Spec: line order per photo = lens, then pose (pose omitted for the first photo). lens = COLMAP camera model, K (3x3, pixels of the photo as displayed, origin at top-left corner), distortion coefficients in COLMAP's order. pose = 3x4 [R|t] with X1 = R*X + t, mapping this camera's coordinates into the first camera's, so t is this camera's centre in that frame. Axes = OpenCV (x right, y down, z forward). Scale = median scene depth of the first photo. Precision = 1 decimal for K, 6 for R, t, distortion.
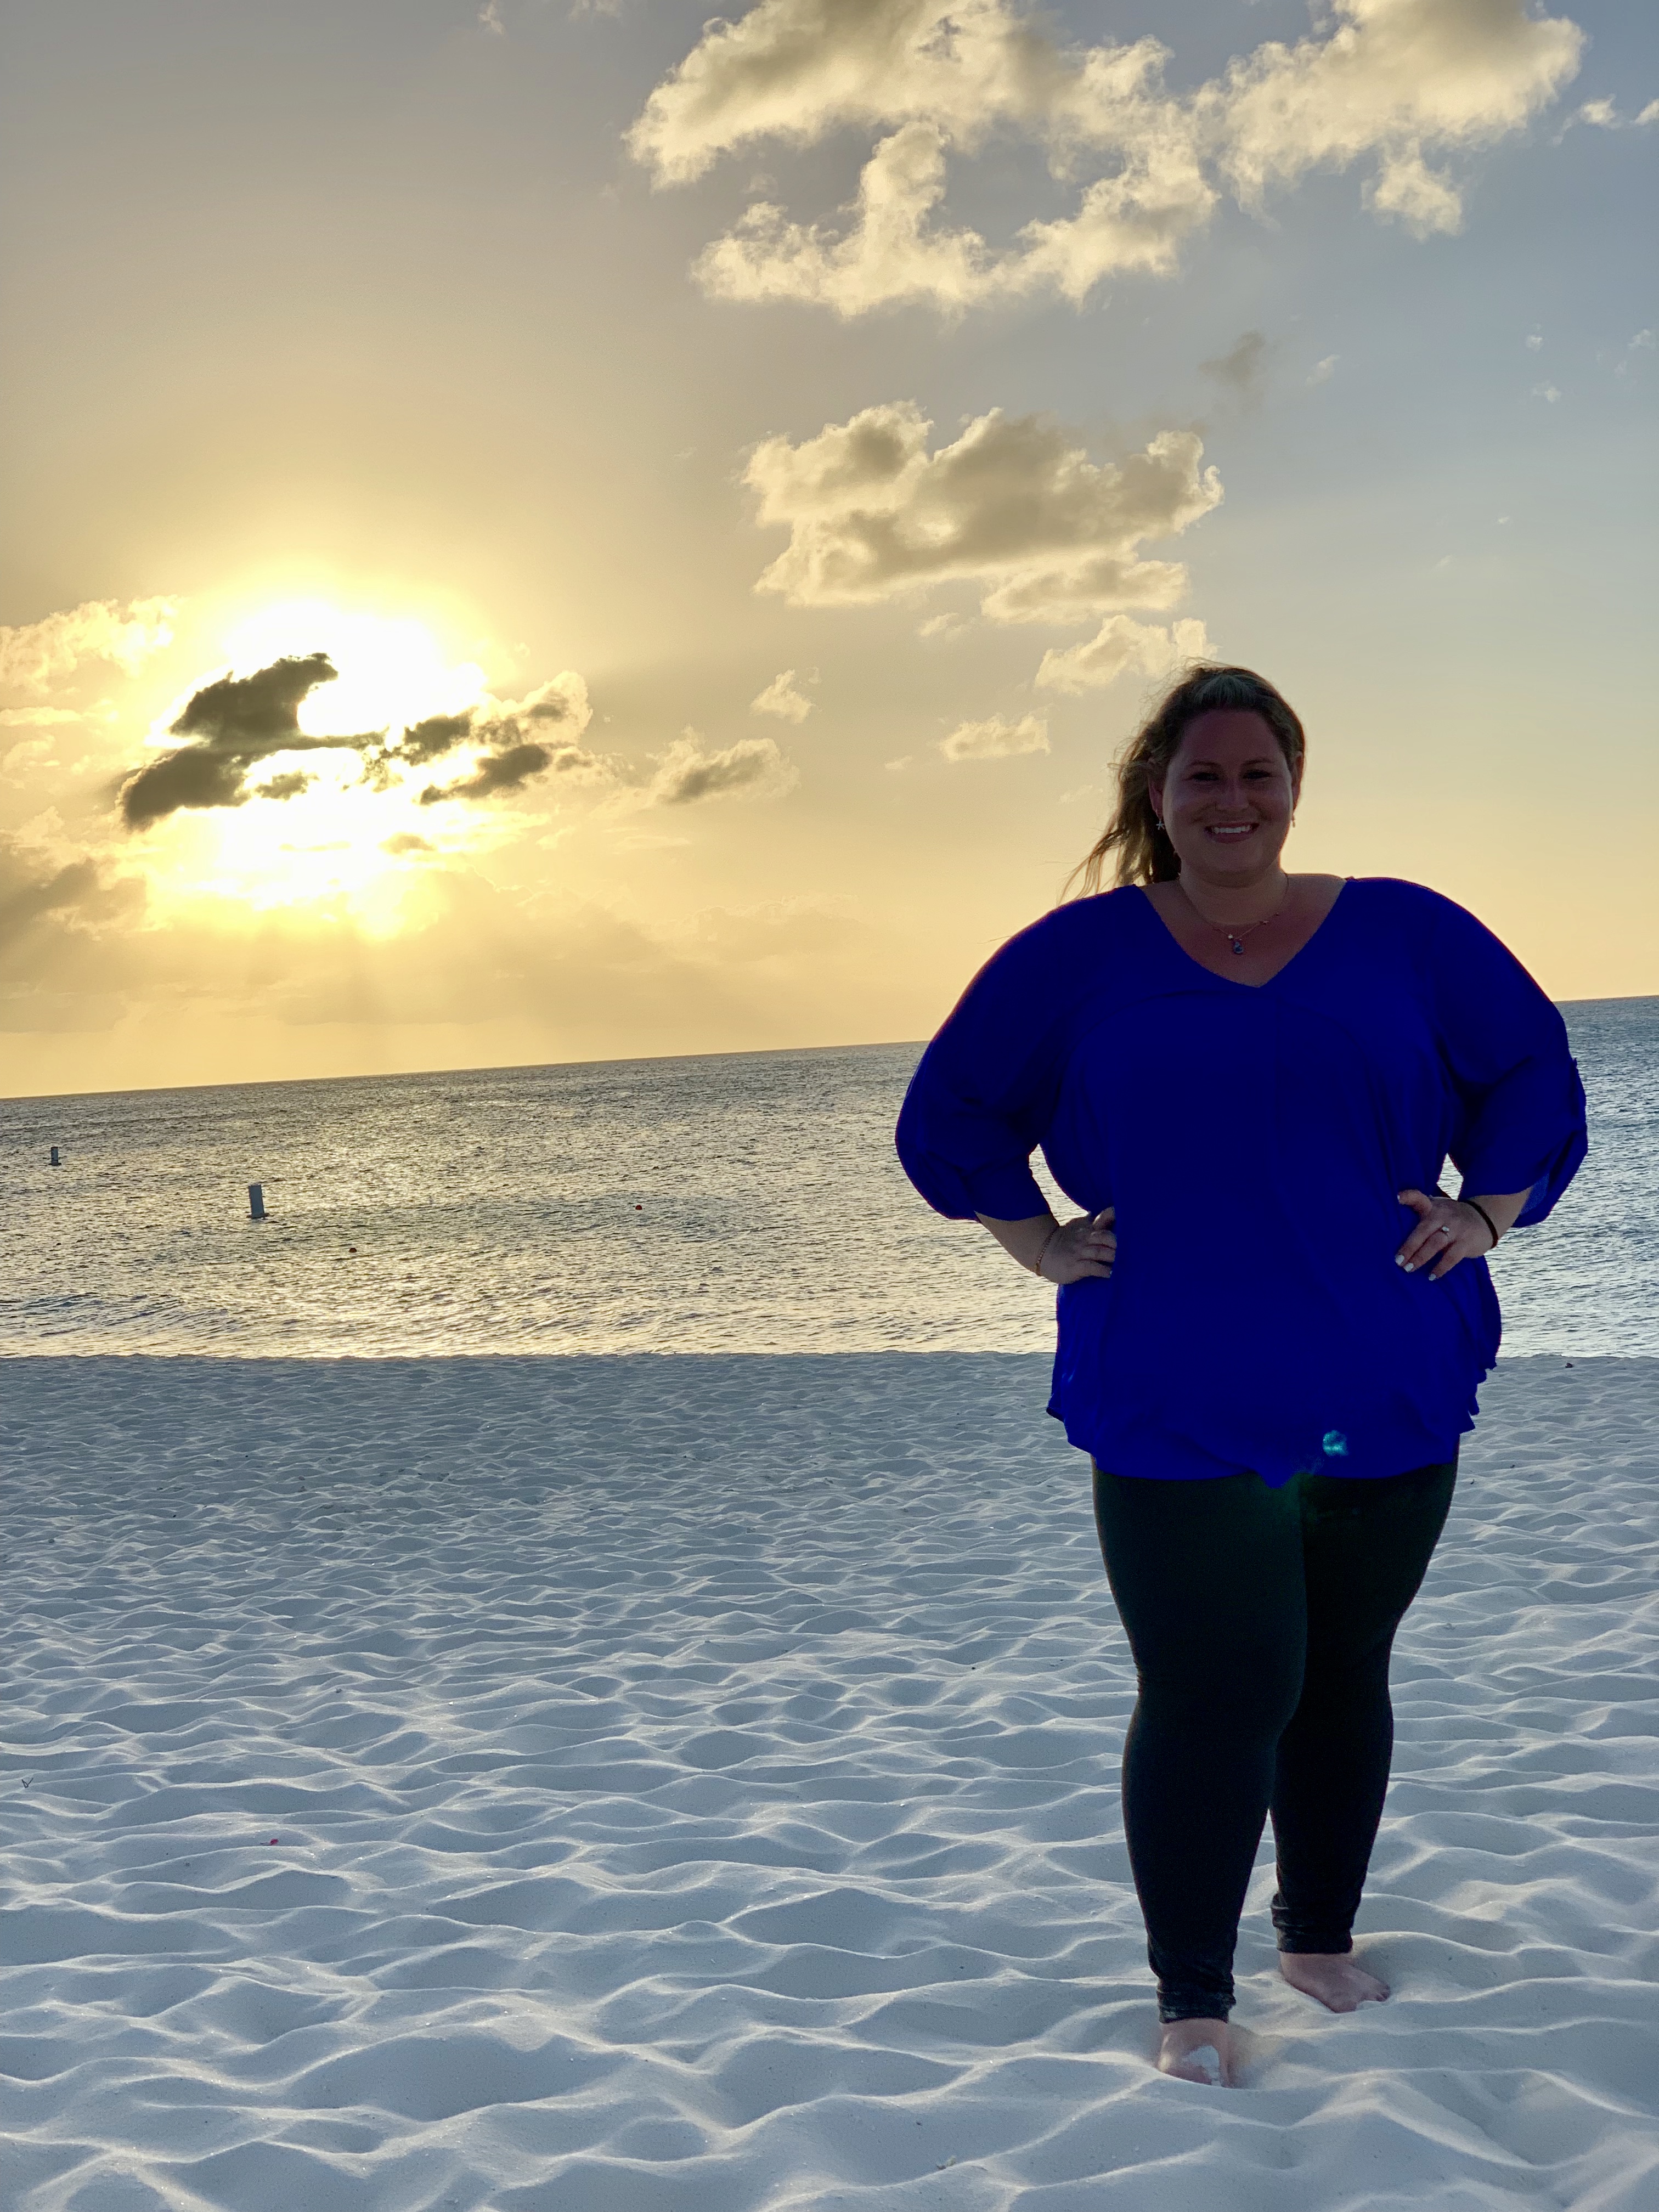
lens RADIAL K [[3338.9, 0, 830.6], [0, 3338.9, 1105.4], [0, 0, 1]] dist [0.019116, 0.000000]
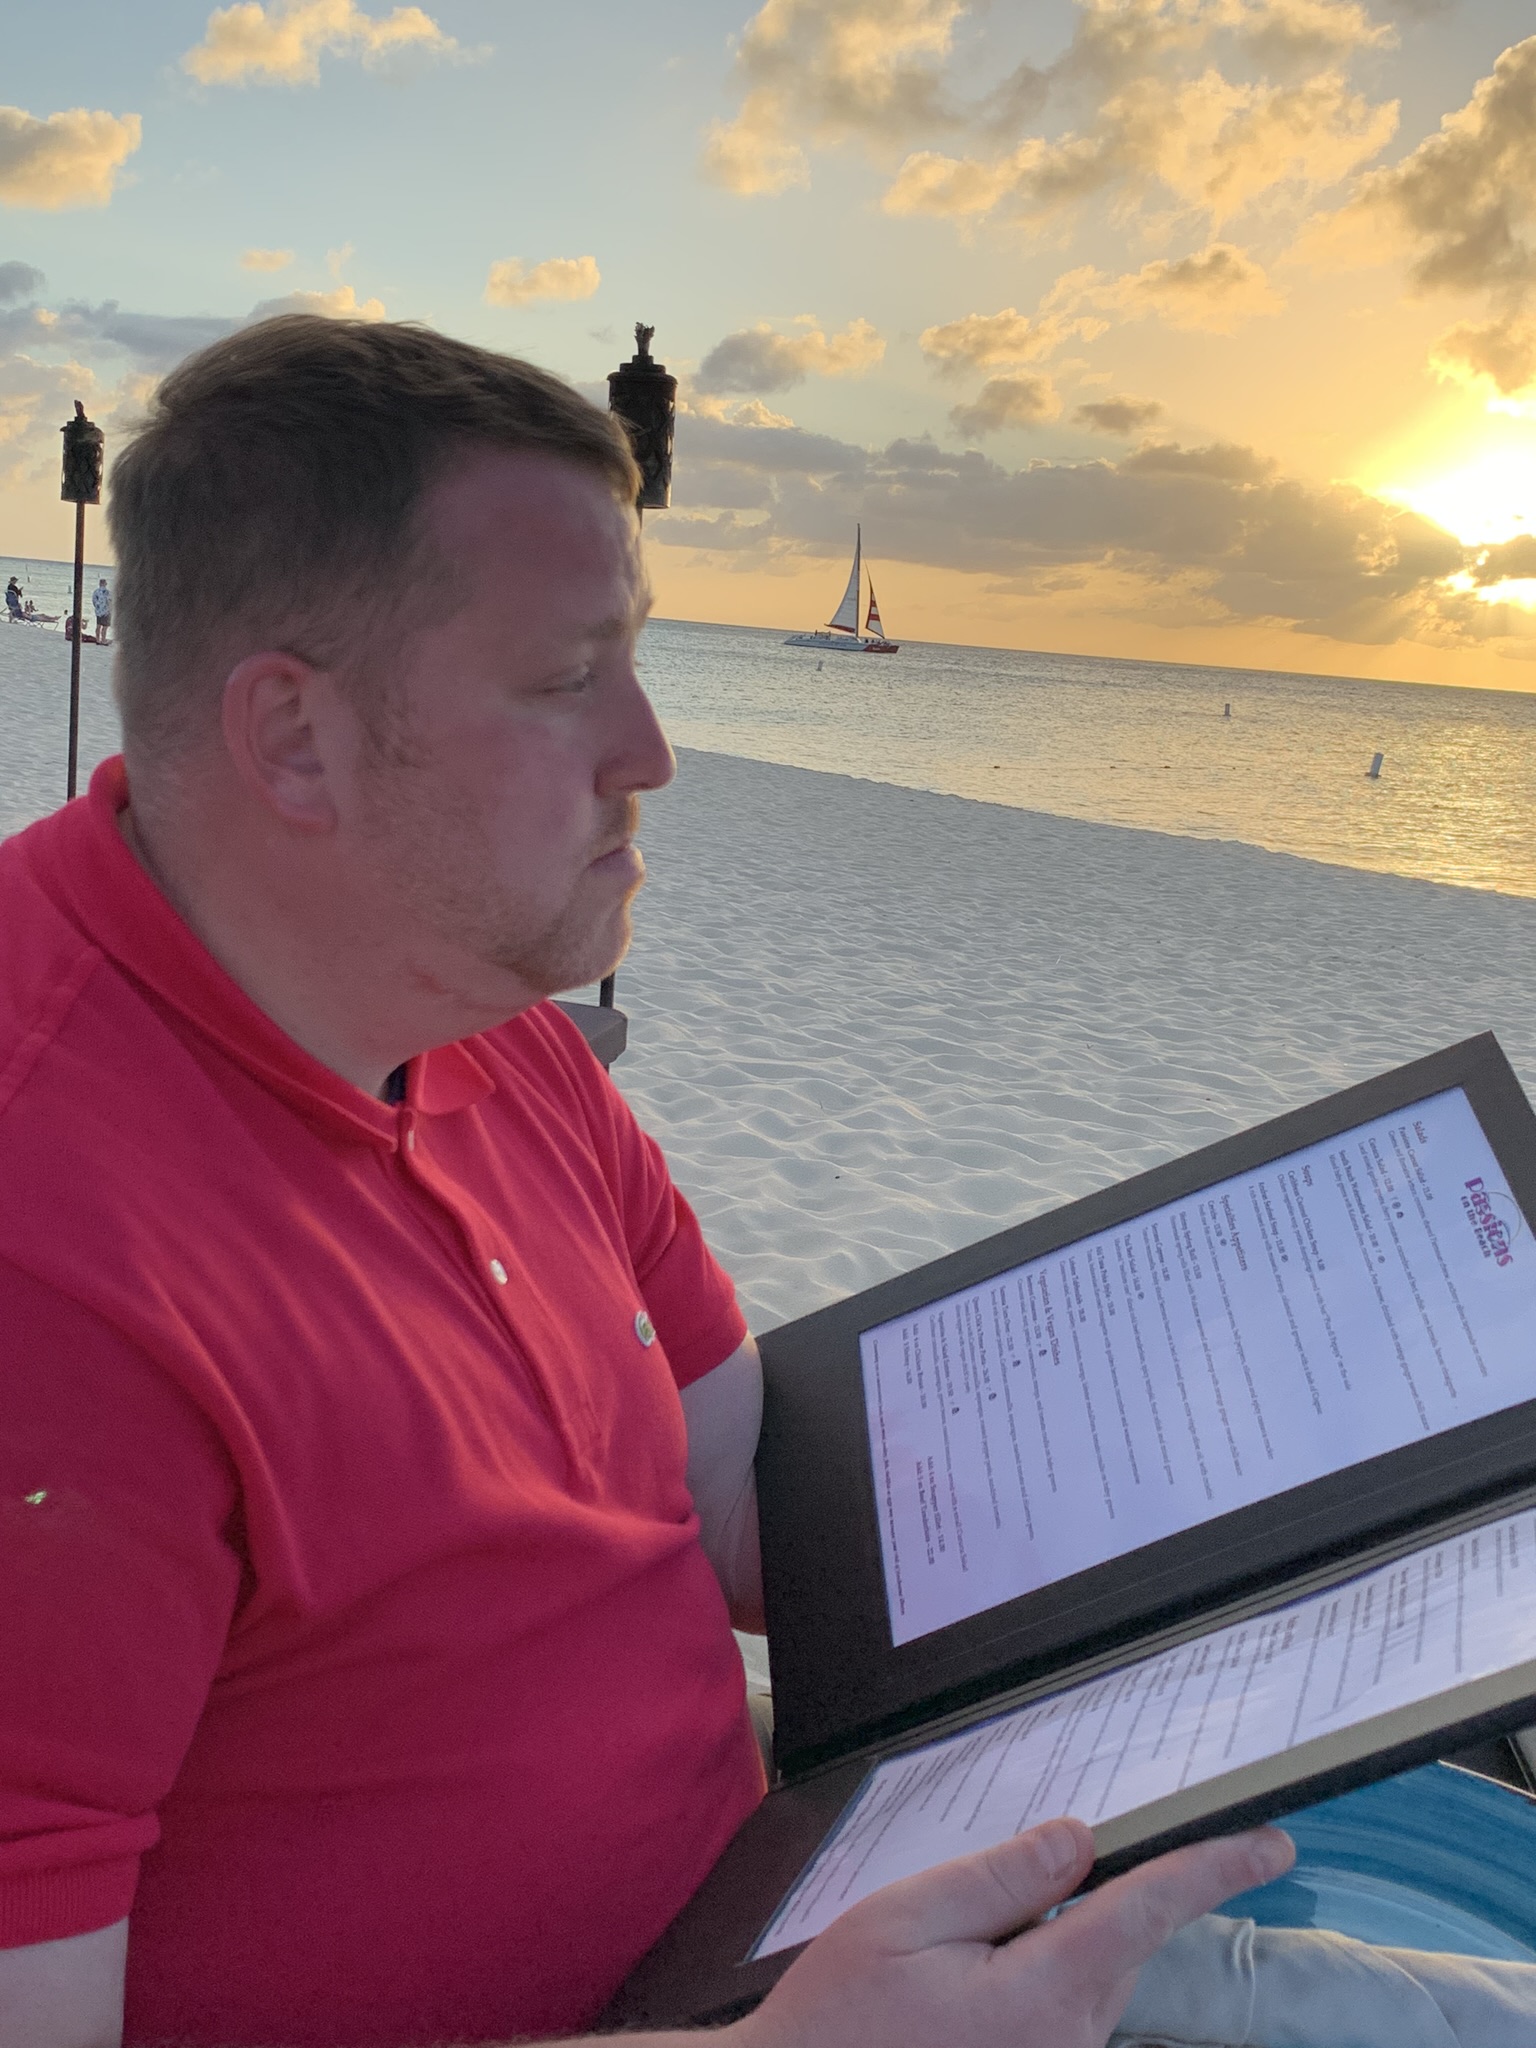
lens RADIAL K [[2249.8, 0, 768.4], [0, 2249.8, 1024.7], [0, 0, 1]] dist [0.015503, 0.000000]
pose [[0.895822, 0.210746, -0.391266, 0.053587], [-0.149287, 0.971952, 0.181720, -0.002307], [0.418589, -0.104378, 0.902158, -0.115066]]
